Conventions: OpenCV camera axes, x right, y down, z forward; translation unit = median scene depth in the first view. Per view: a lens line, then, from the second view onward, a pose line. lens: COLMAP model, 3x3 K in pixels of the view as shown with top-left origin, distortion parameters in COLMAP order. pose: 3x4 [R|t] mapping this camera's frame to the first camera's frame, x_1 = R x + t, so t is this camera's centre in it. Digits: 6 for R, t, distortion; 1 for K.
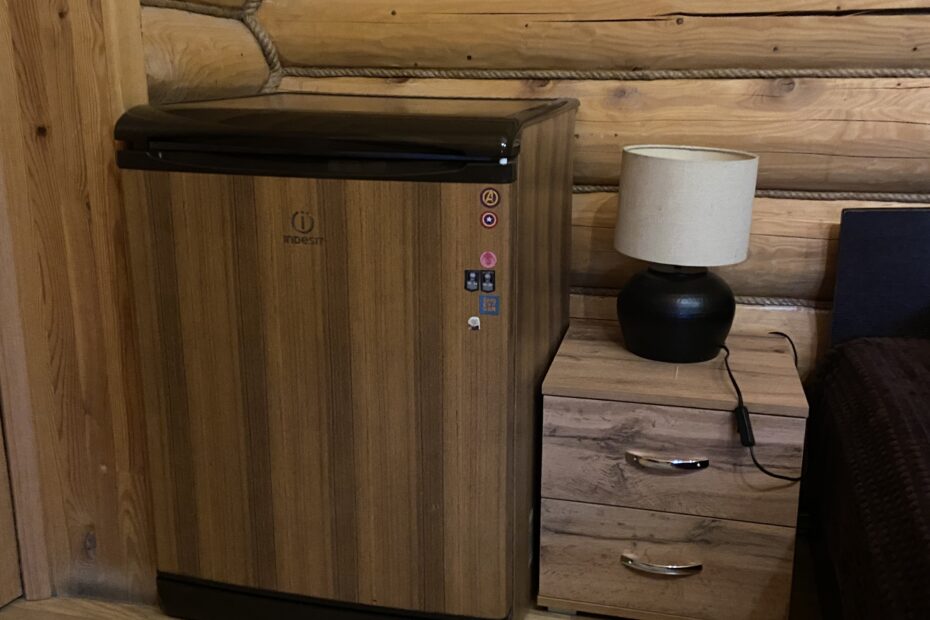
lens RADIAL K [[953.4, 0, 470.5], [0, 953.4, 301.6], [0, 0, 1]] dist [0.076861, 0.000000]
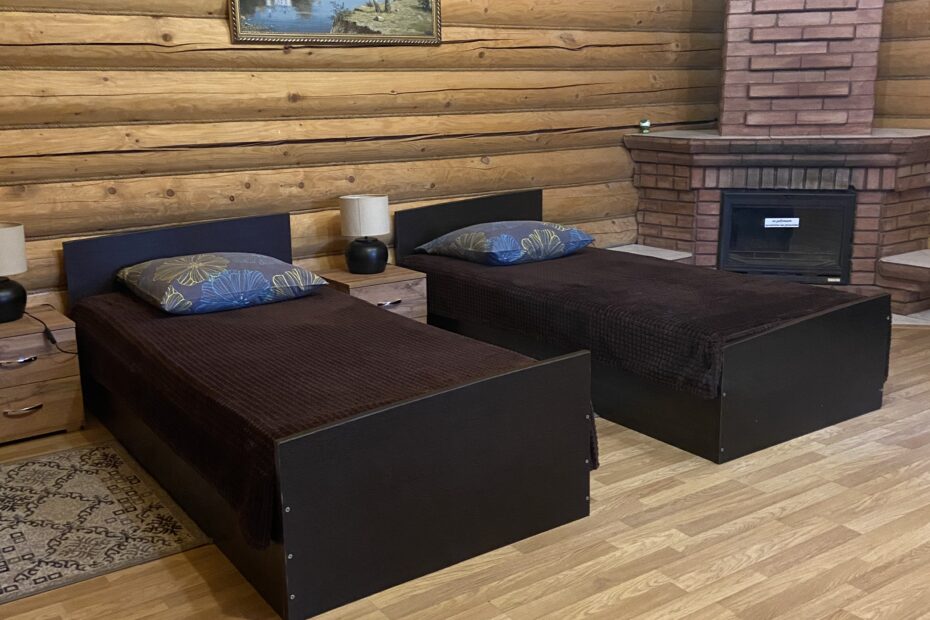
lens RADIAL K [[953.4, 0, 459.6], [0, 953.4, 306.3], [0, 0, 1]] dist [0.076861, 0.000000]
pose [[0.668544, -0.183606, 0.720651, -0.641191], [0.207833, 0.976560, 0.056001, 0.114632], [-0.714041, 0.112336, 0.691032, -1.187622]]
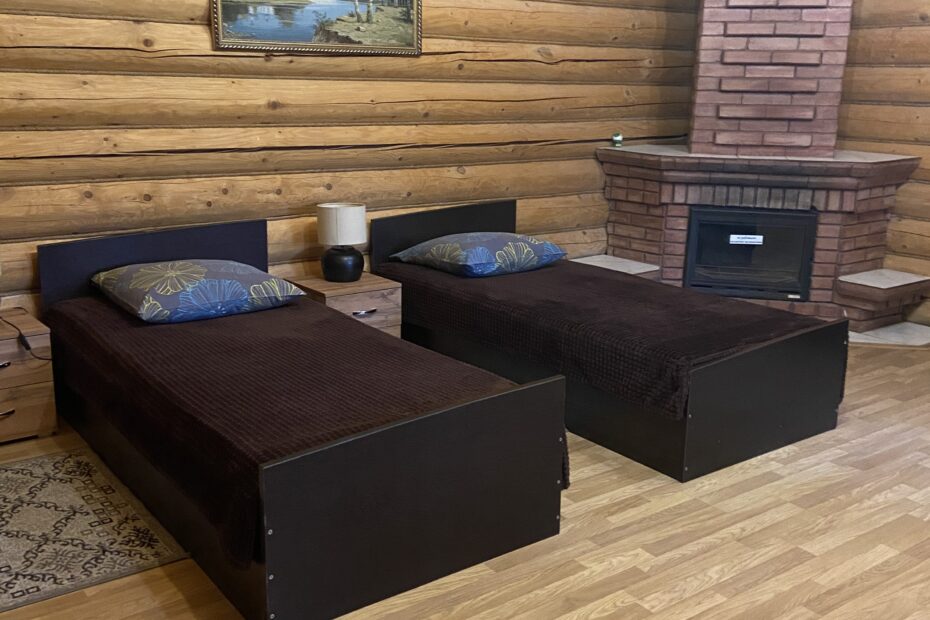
lens RADIAL K [[953.4, 0, 469.3], [0, 953.4, 307.3], [0, 0, 1]] dist [0.076861, 0.000000]
pose [[0.637562, -0.175732, 0.750089, -0.681181], [0.178859, 0.980797, 0.077757, 0.047039], [-0.749349, 0.084585, 0.656750, -1.201860]]
